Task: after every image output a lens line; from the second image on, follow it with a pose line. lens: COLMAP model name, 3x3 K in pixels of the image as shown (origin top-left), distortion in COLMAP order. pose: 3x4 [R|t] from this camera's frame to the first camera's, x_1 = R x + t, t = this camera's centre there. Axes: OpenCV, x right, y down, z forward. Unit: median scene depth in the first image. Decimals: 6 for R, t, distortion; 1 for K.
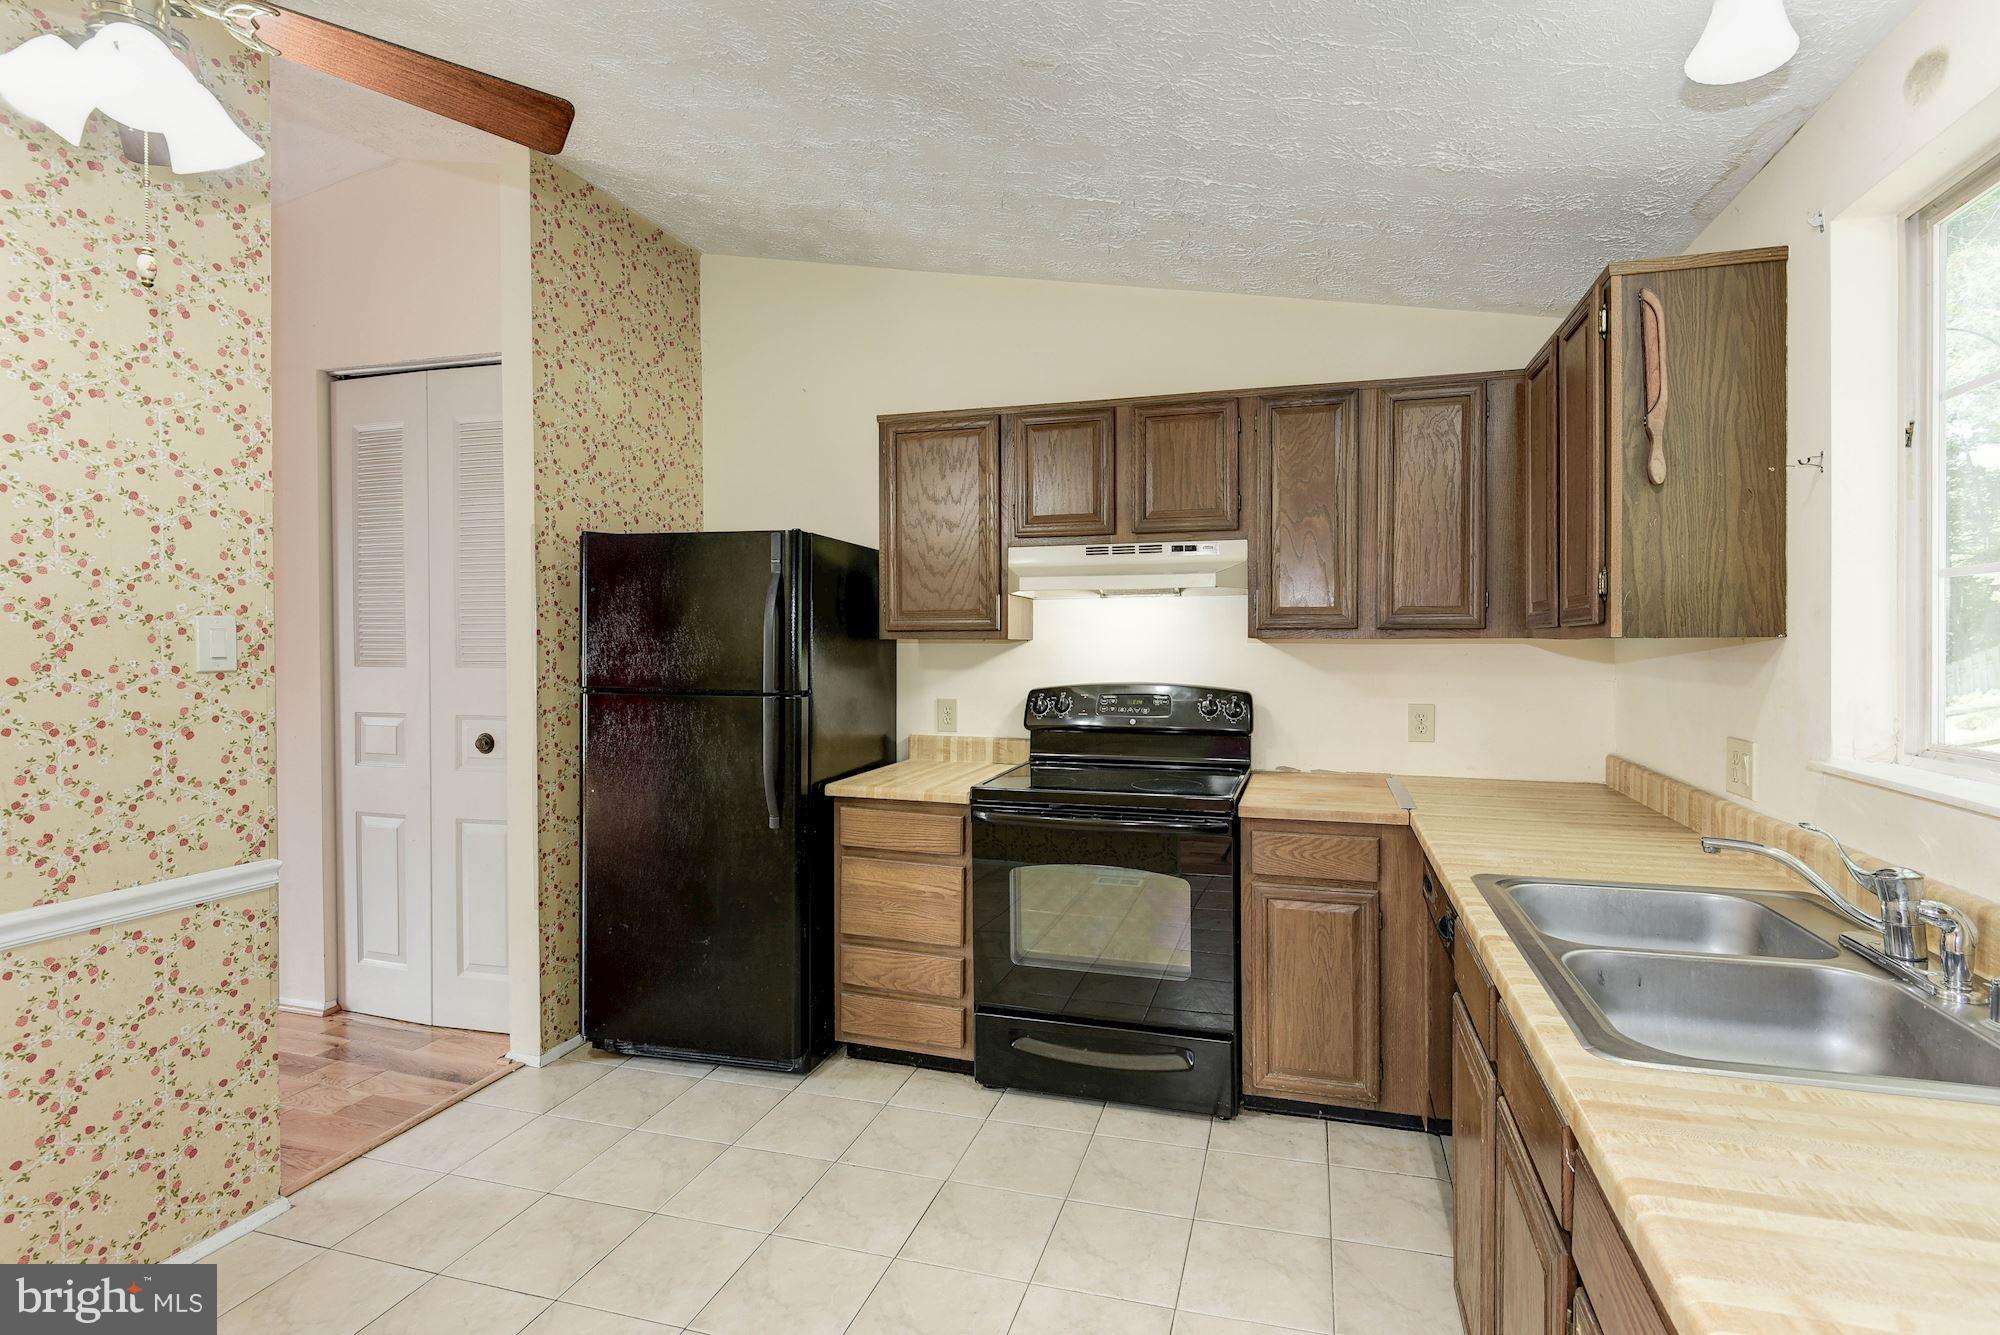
lens RADIAL K [[919.1, 0, 1036.3], [0, 919.1, 652.9], [0, 0, 1]] dist [-0.010037, 0.000448]
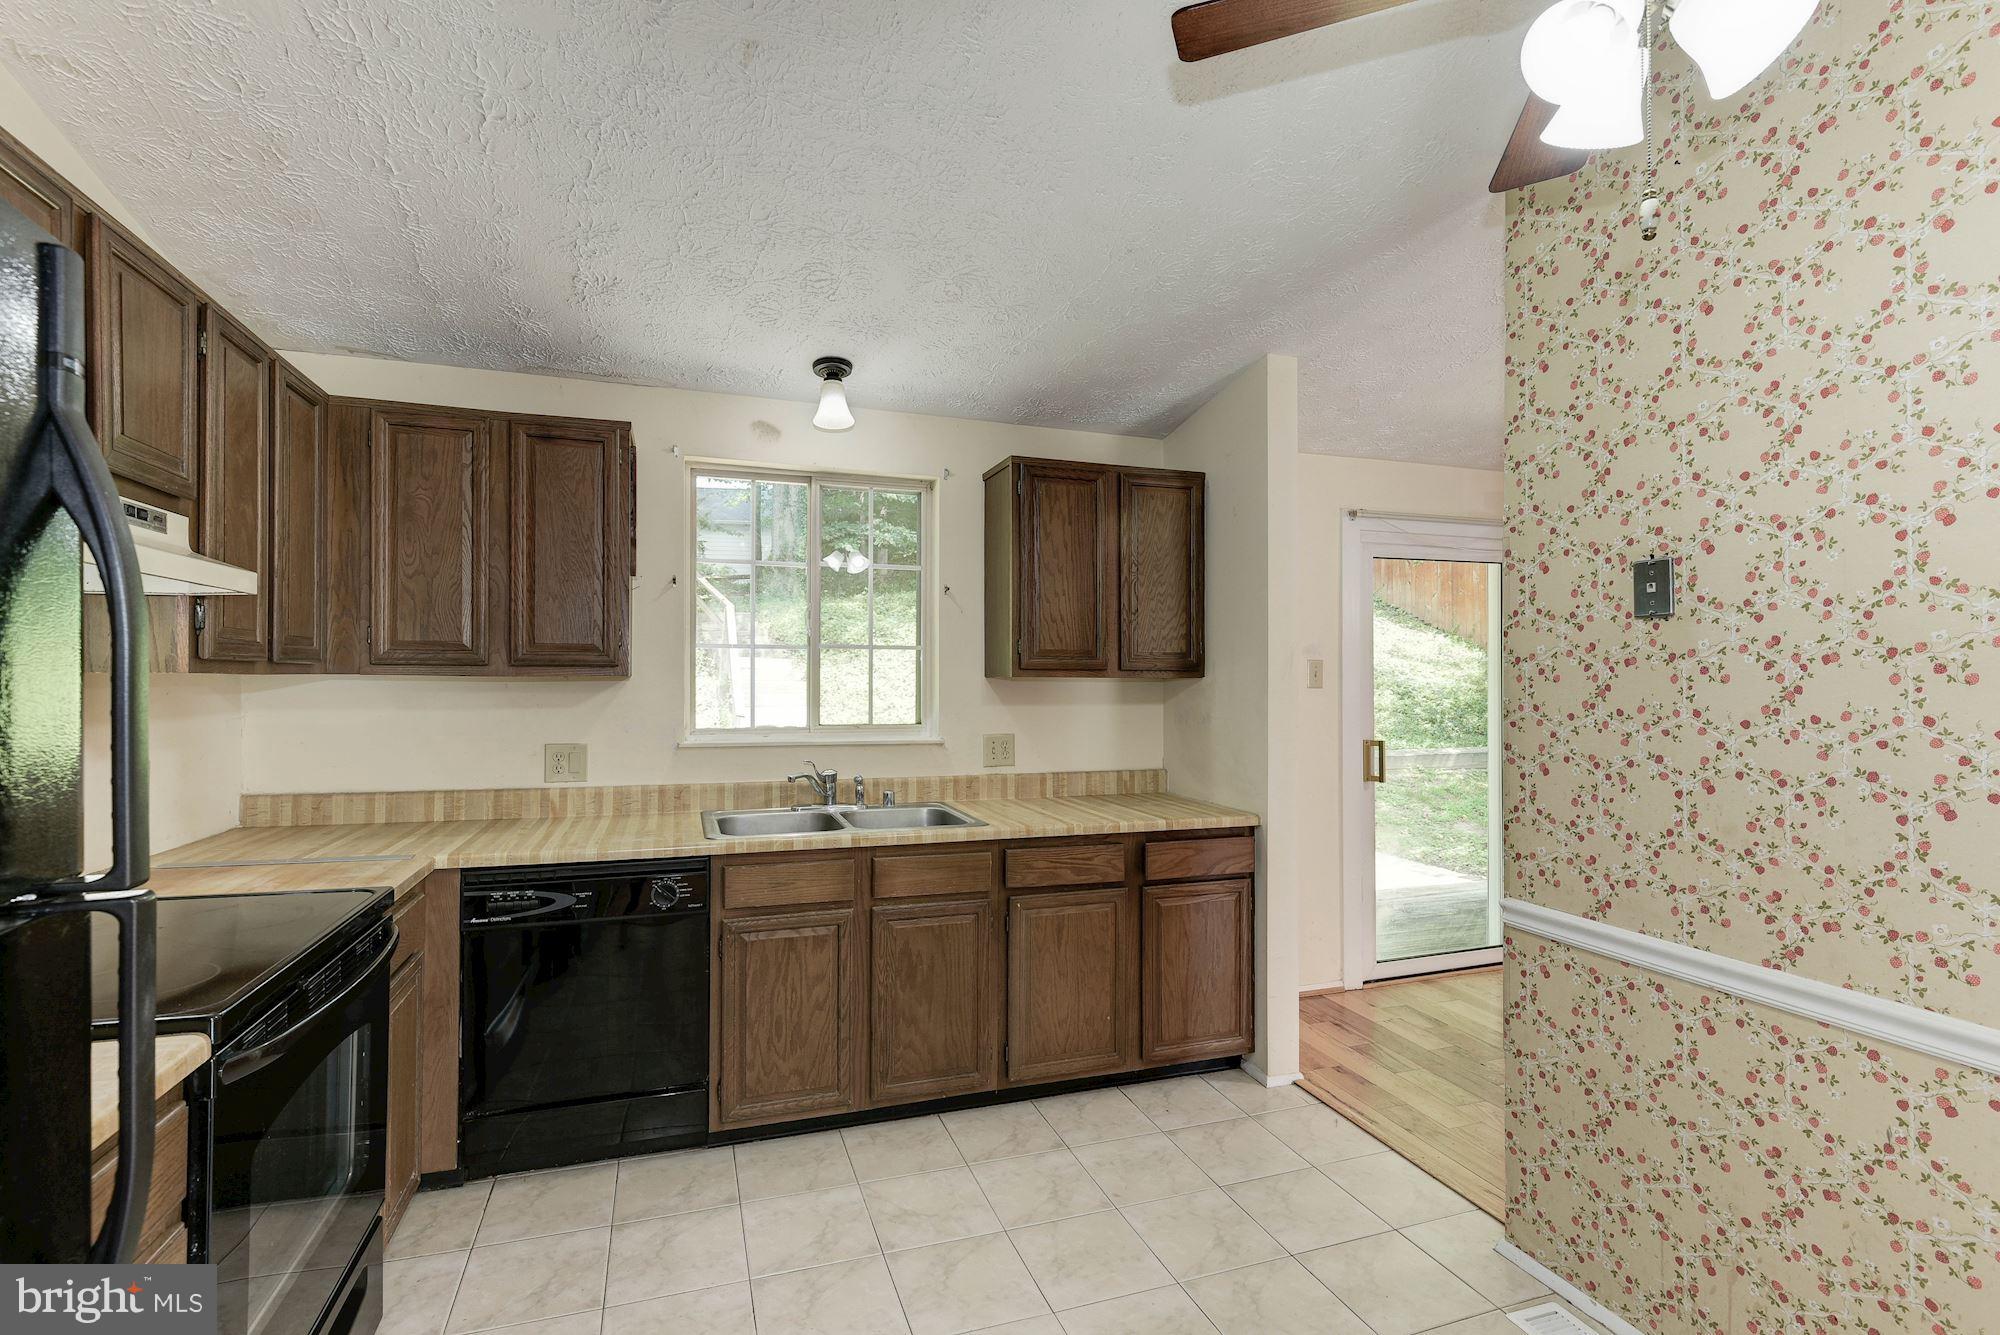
lens RADIAL K [[919.1, 0, 991.6], [0, 919.1, 673.8], [0, 0, 1]] dist [-0.010037, 0.000448]
pose [[-0.576315, 0.001591, 0.817226, -0.585766], [0.003376, 0.999994, 0.000434, -0.012953], [-0.817220, 0.003010, -0.576317, 0.880950]]
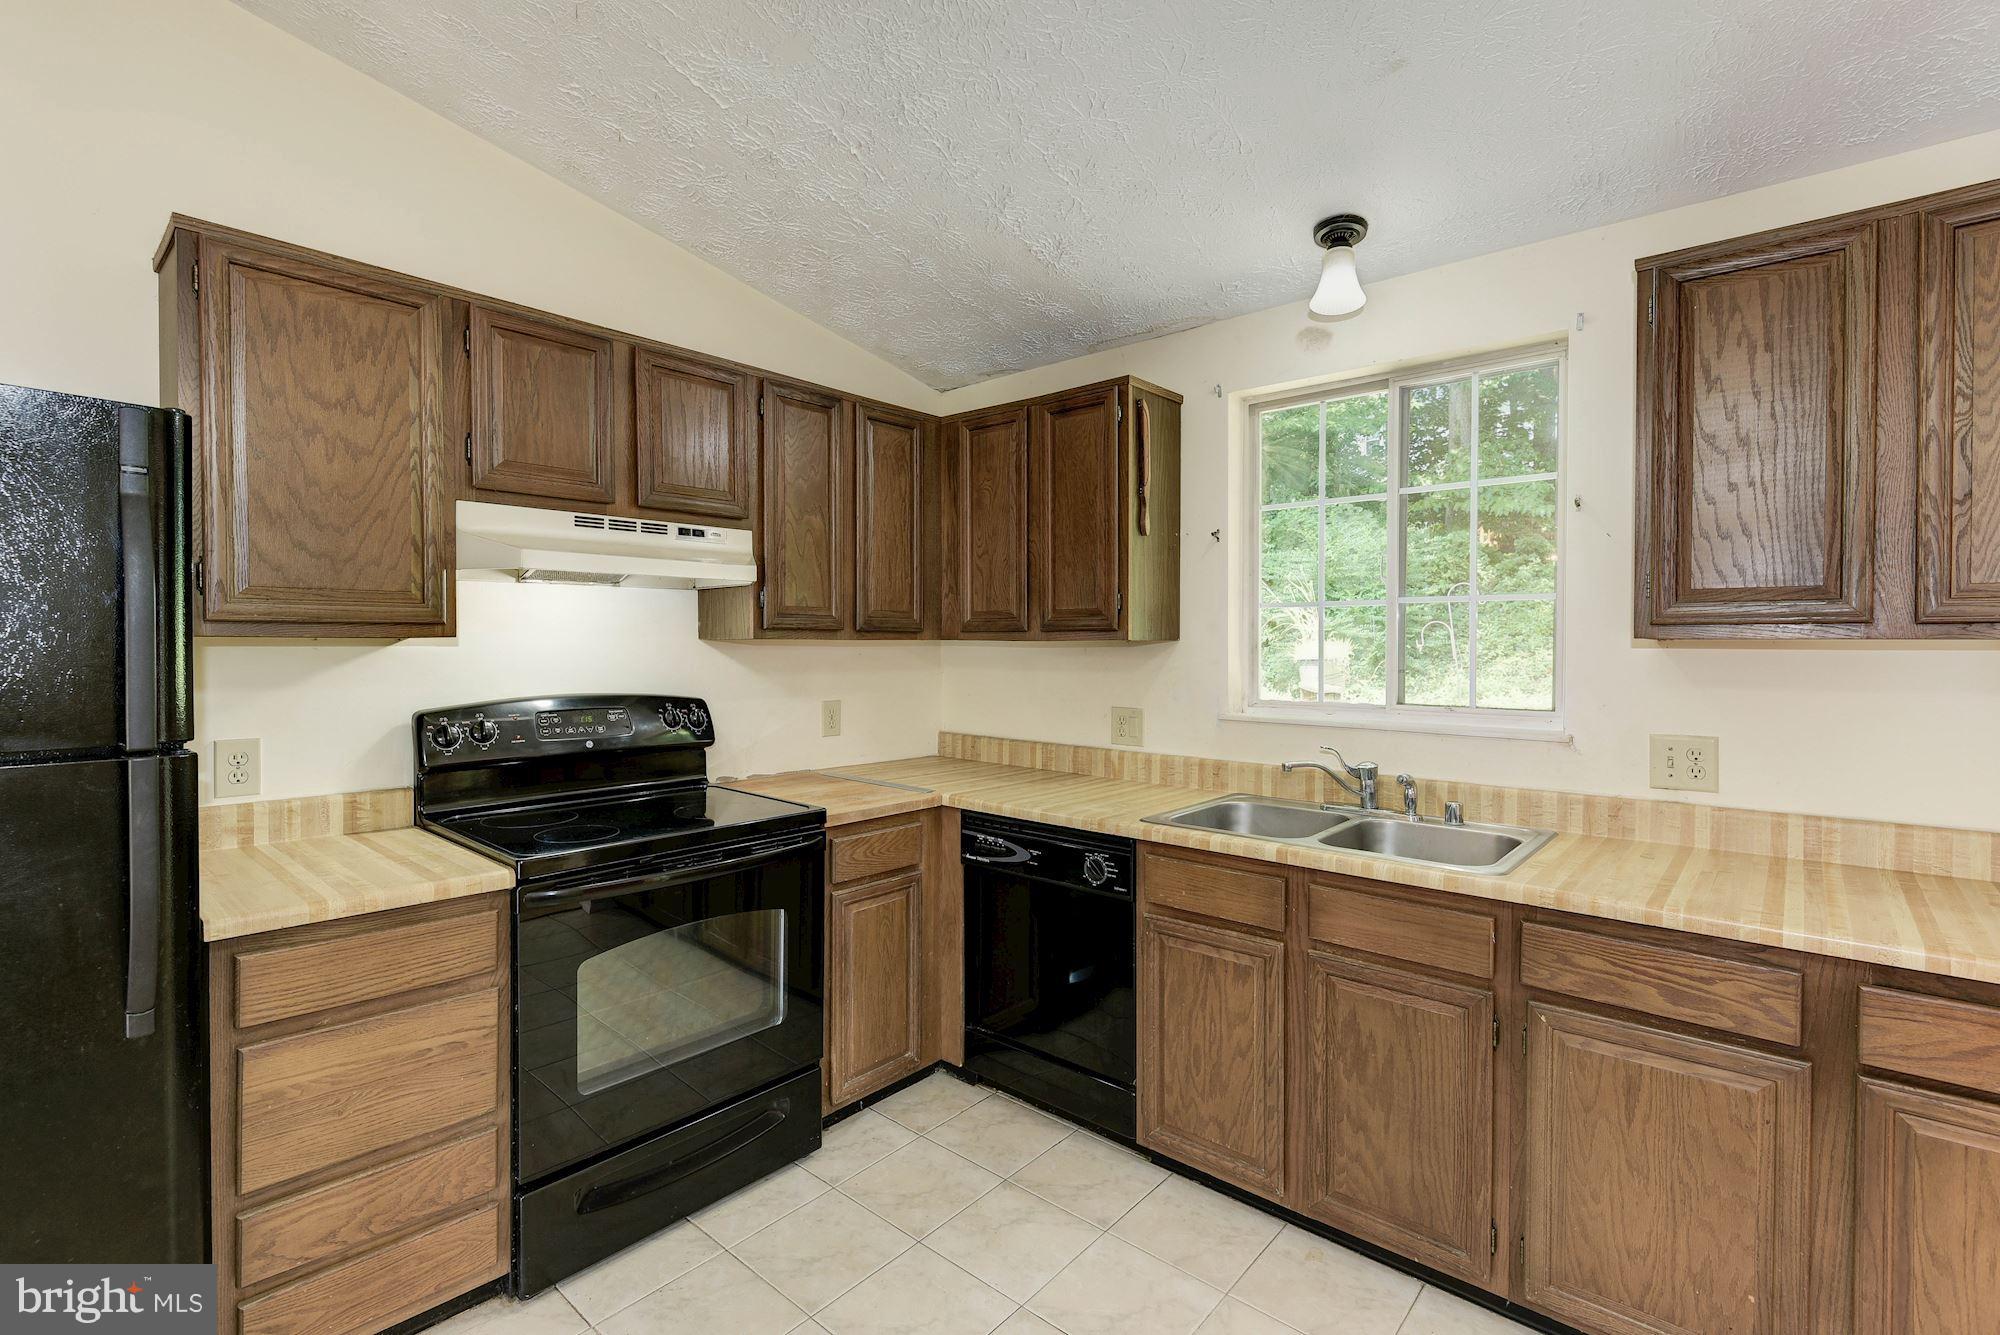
lens RADIAL K [[919.1, 0, 996.3], [0, 919.1, 659.9], [0, 0, 1]] dist [-0.010037, 0.000448]
pose [[0.426809, -0.016239, 0.904196, -0.478435], [0.007062, 0.999868, 0.014624, -0.006070], [-0.904314, 0.000144, 0.426868, 0.373796]]
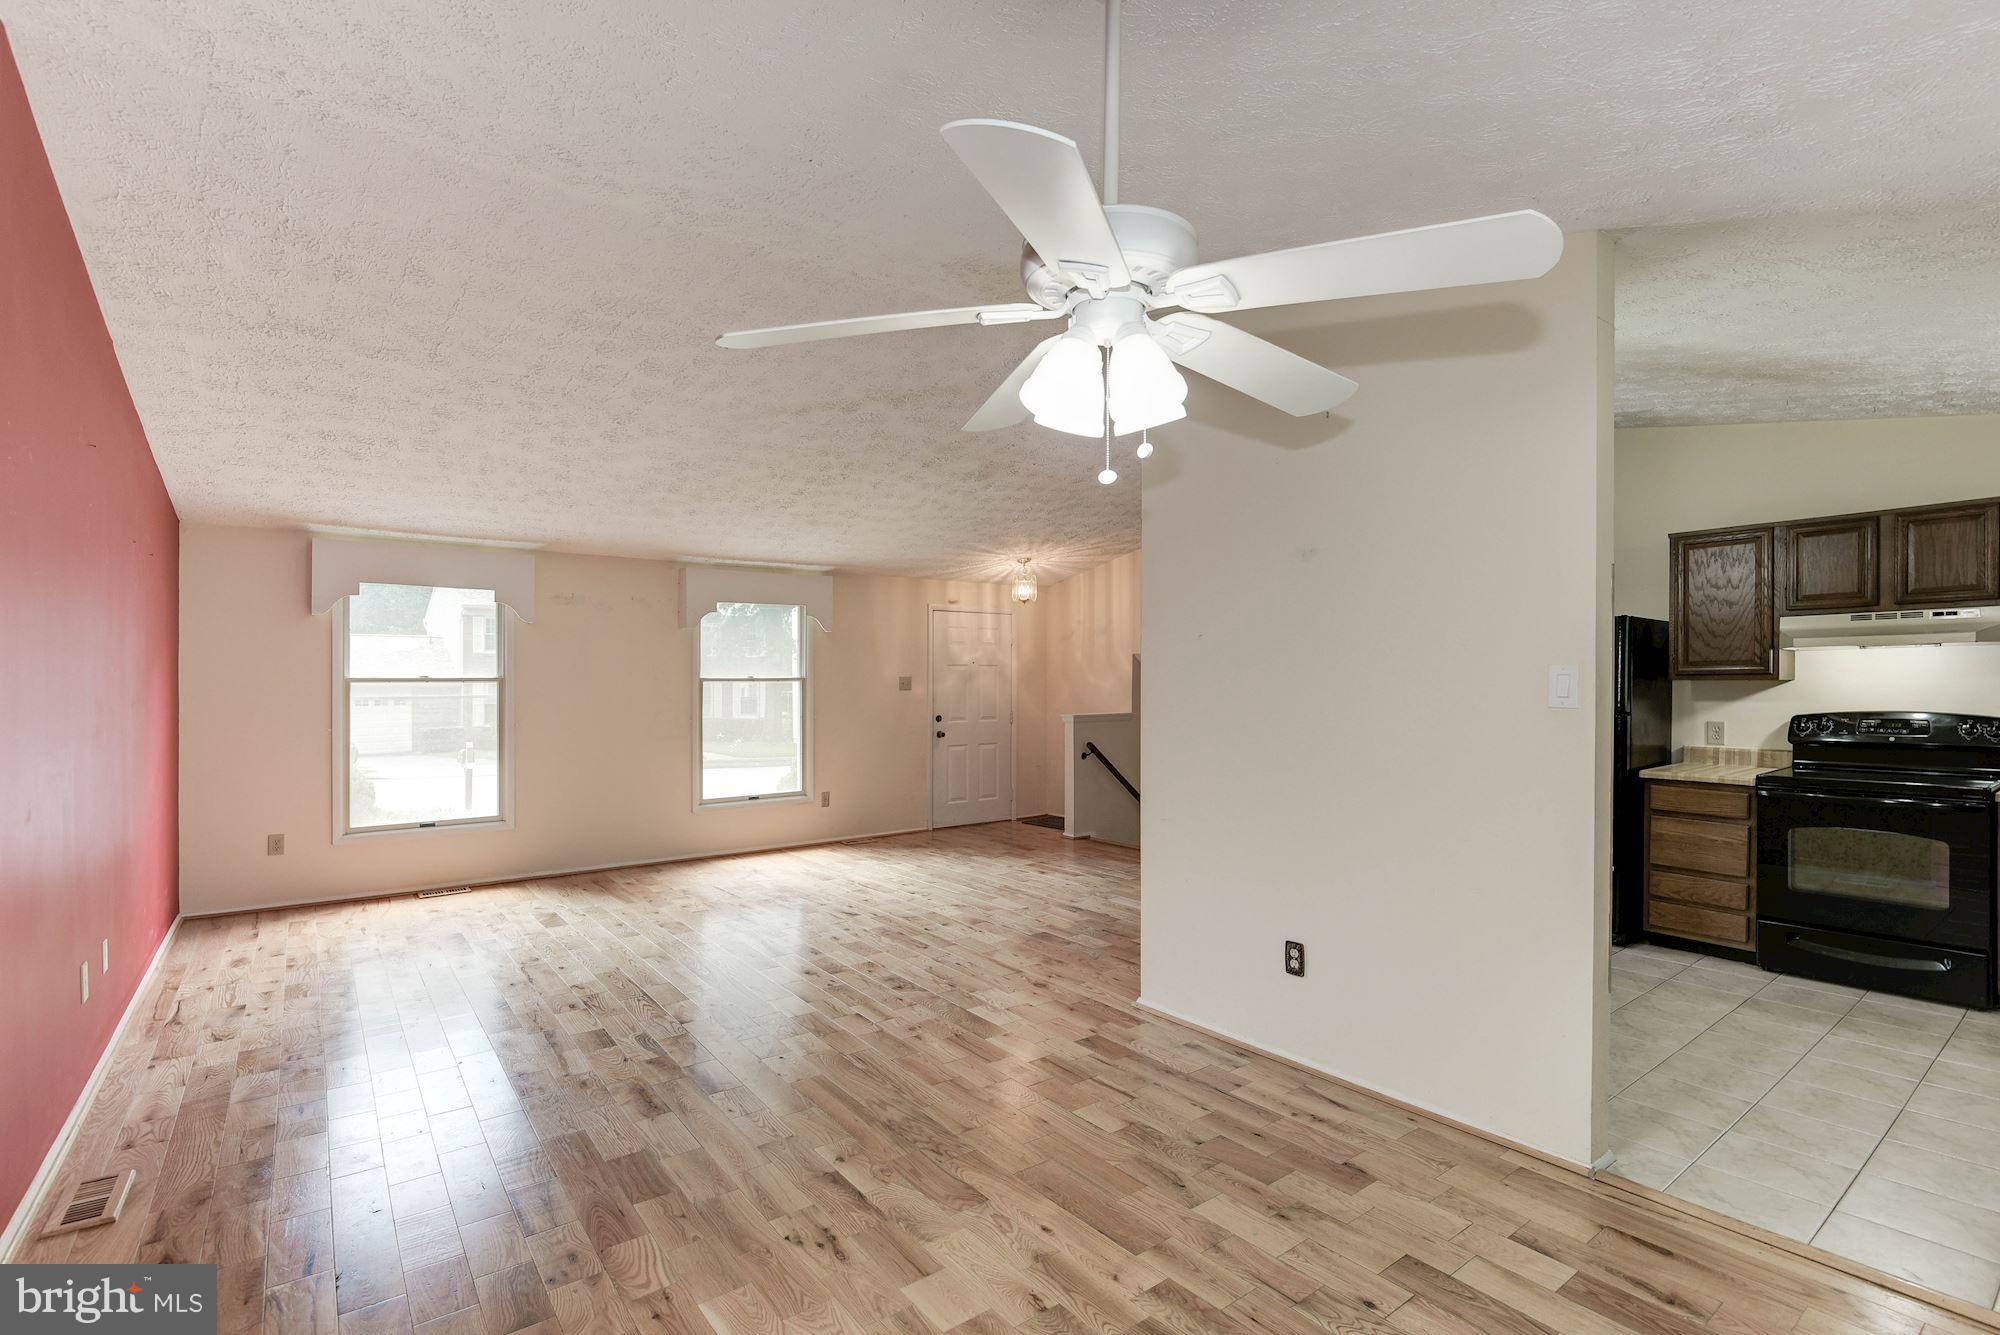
lens RADIAL K [[919.1, 0, 1036.5], [0, 919.1, 701.1], [0, 0, 1]] dist [-0.010037, 0.000448]
pose [[0.815345, 0.005441, -0.578951, -0.157588], [-0.000025, 0.999956, 0.009362, 0.005709], [0.578976, -0.007619, 0.815309, -0.897087]]
